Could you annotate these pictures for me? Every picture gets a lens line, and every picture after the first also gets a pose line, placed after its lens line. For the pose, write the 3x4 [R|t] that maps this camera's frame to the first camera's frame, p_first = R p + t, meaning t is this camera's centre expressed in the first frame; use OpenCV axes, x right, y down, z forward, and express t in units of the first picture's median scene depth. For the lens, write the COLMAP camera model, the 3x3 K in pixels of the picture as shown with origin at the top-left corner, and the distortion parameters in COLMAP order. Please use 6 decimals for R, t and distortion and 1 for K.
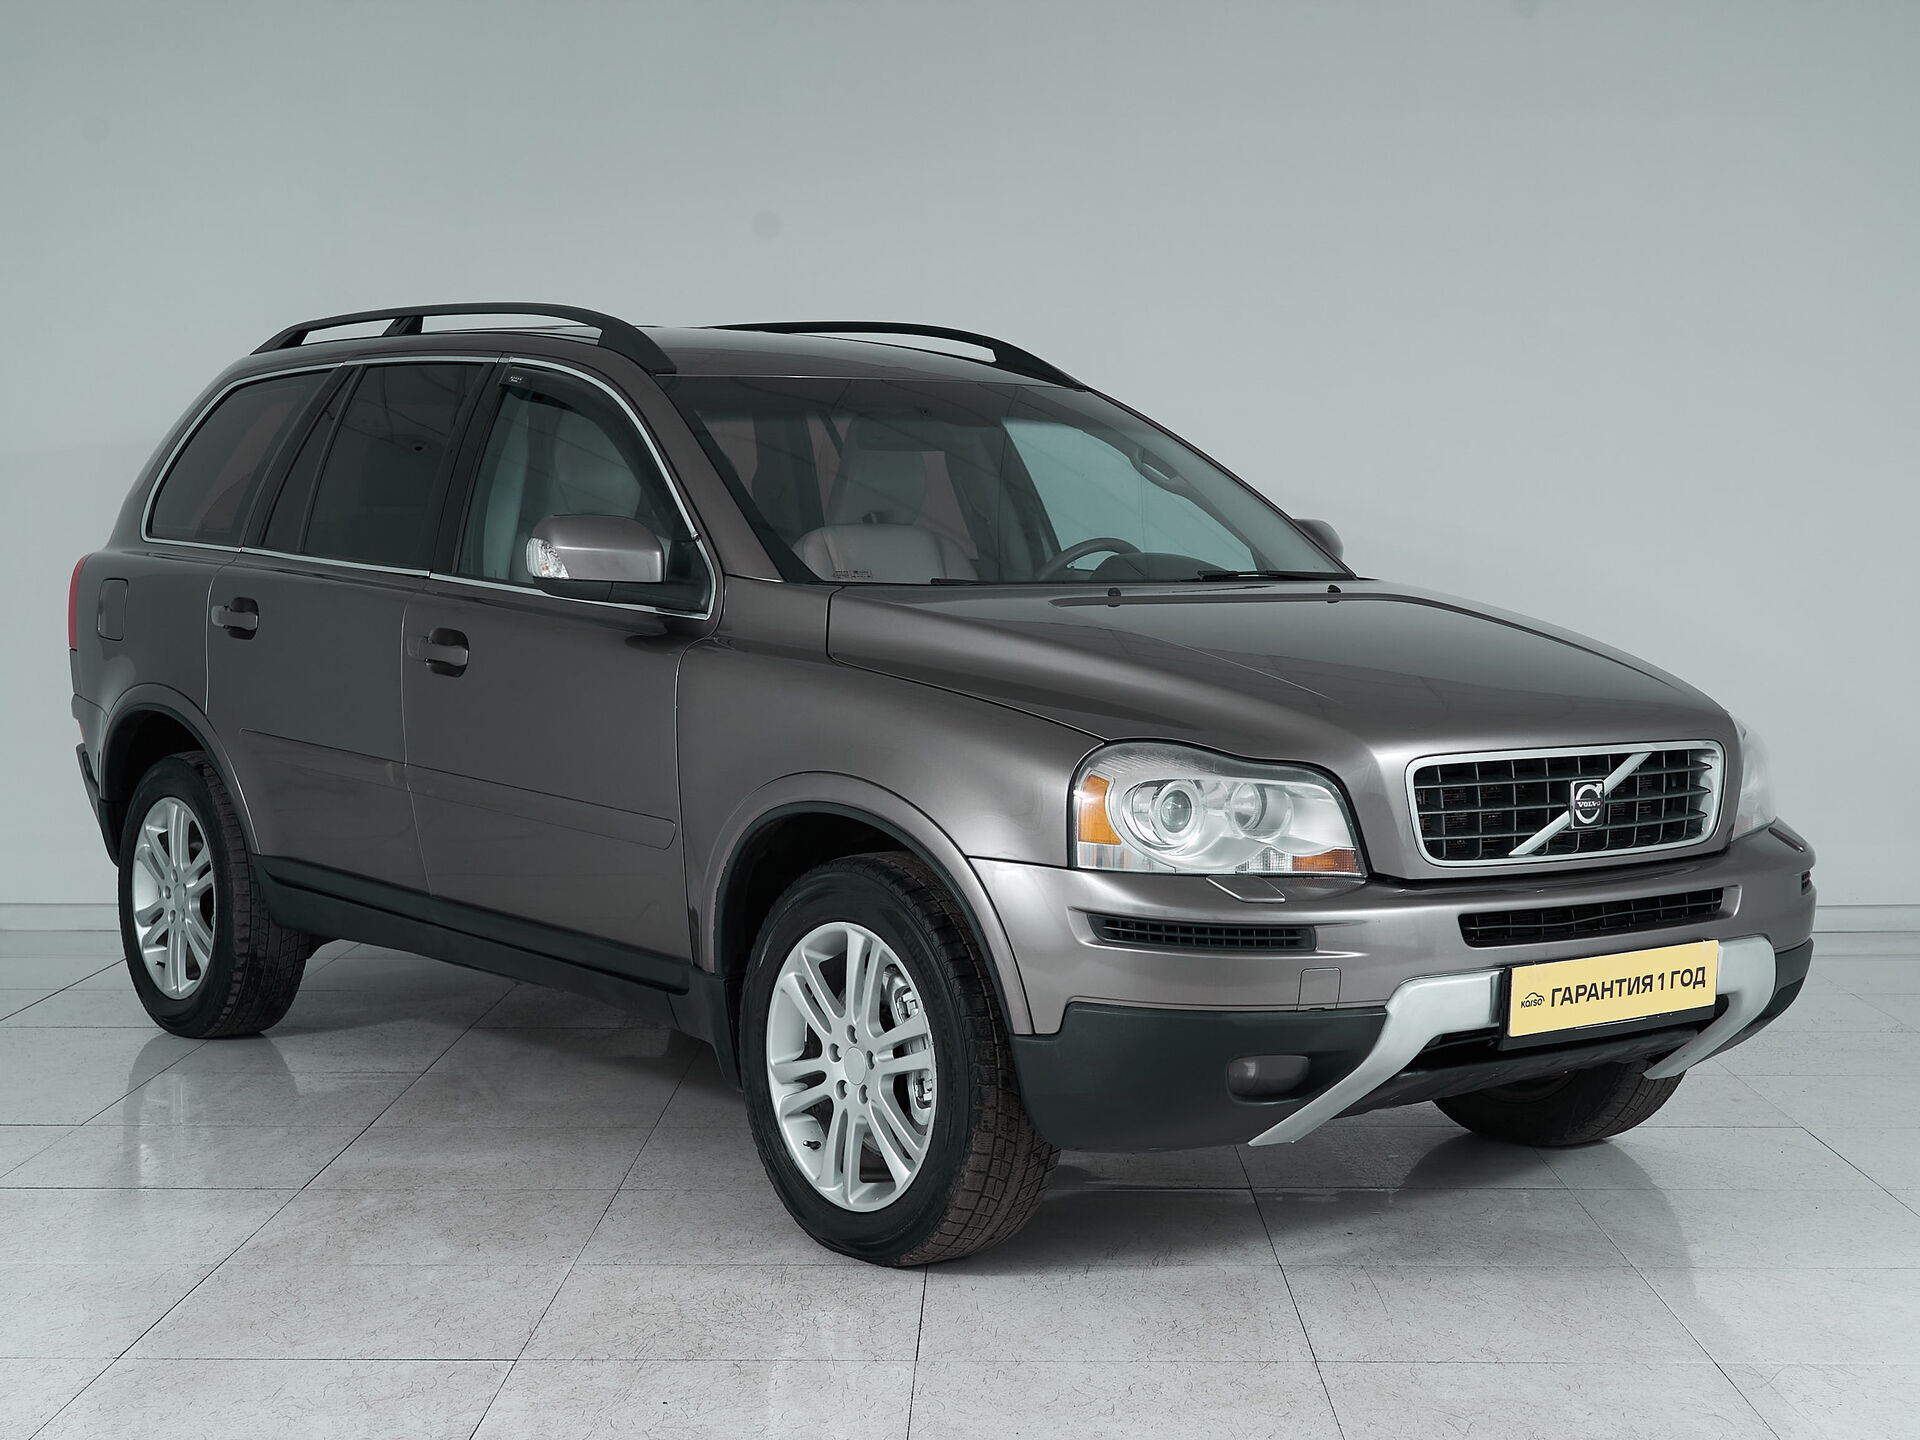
lens RADIAL K [[3581.2, 0, 985.0], [0, 3581.2, 714.5], [0, 0, 1]] dist [-0.024095, -6.320821]
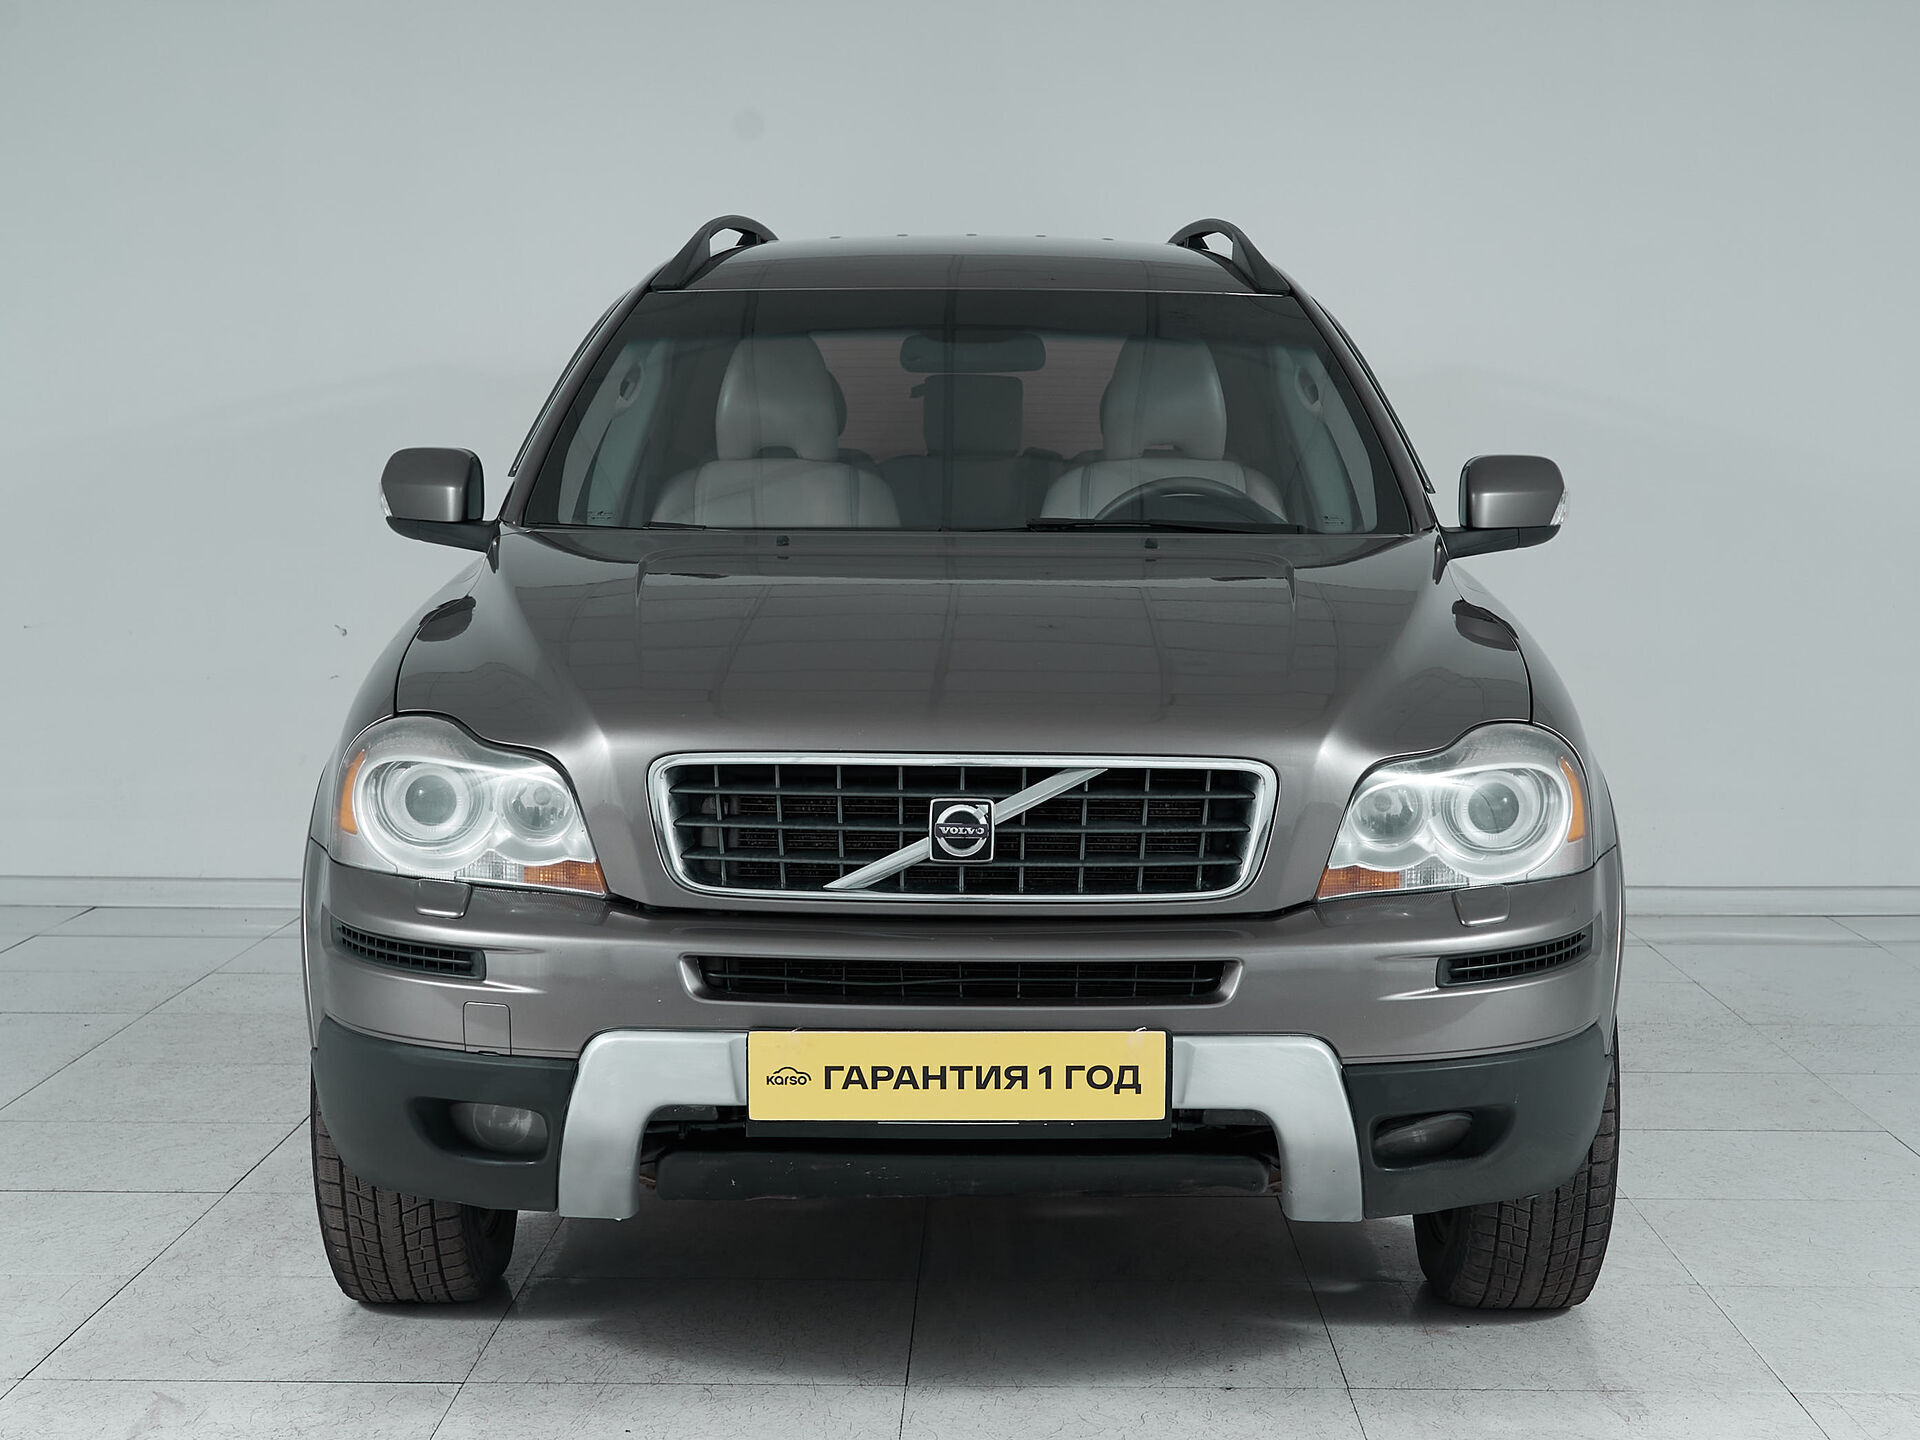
lens RADIAL K [[3581.2, 0, 985.0], [0, 3581.2, 714.5], [0, 0, 1]] dist [-0.024095, -6.320821]
pose [[0.788051, 0.053530, -0.613278, 0.644272], [-0.040302, 0.998561, 0.035372, -0.026832], [0.614289, -0.003159, 0.789075, 0.404288]]
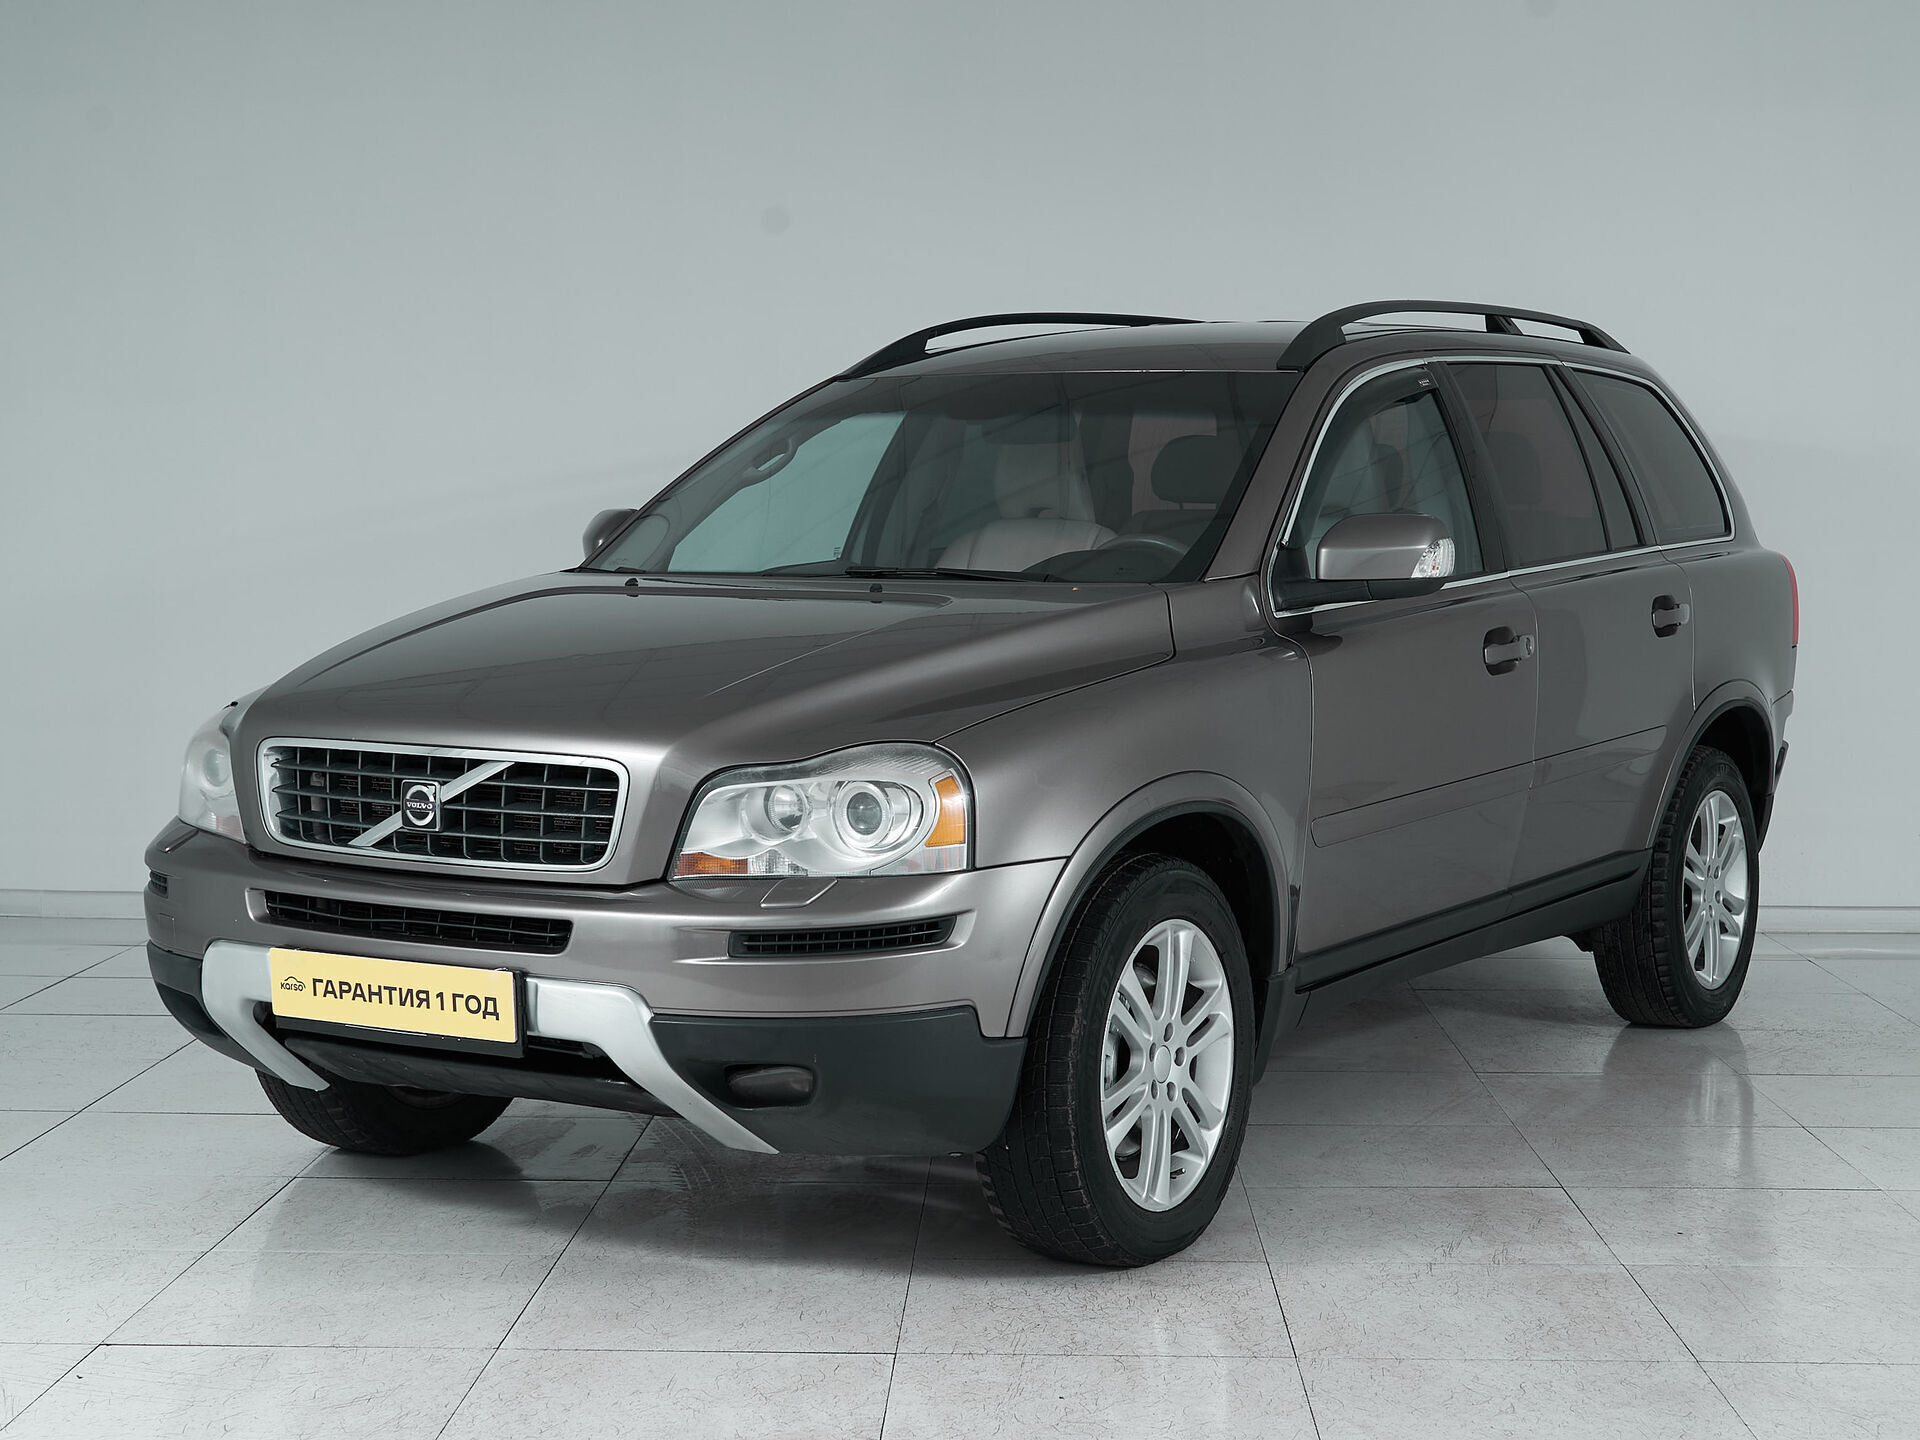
lens RADIAL K [[3581.2, 0, 985.0], [0, 3581.2, 714.5], [0, 0, 1]] dist [-0.024095, -6.320821]
pose [[0.350000, 0.061504, -0.934728, 1.137418], [-0.058796, 0.997317, 0.043607, -0.051275], [0.934903, 0.039696, 0.352678, 0.806315]]
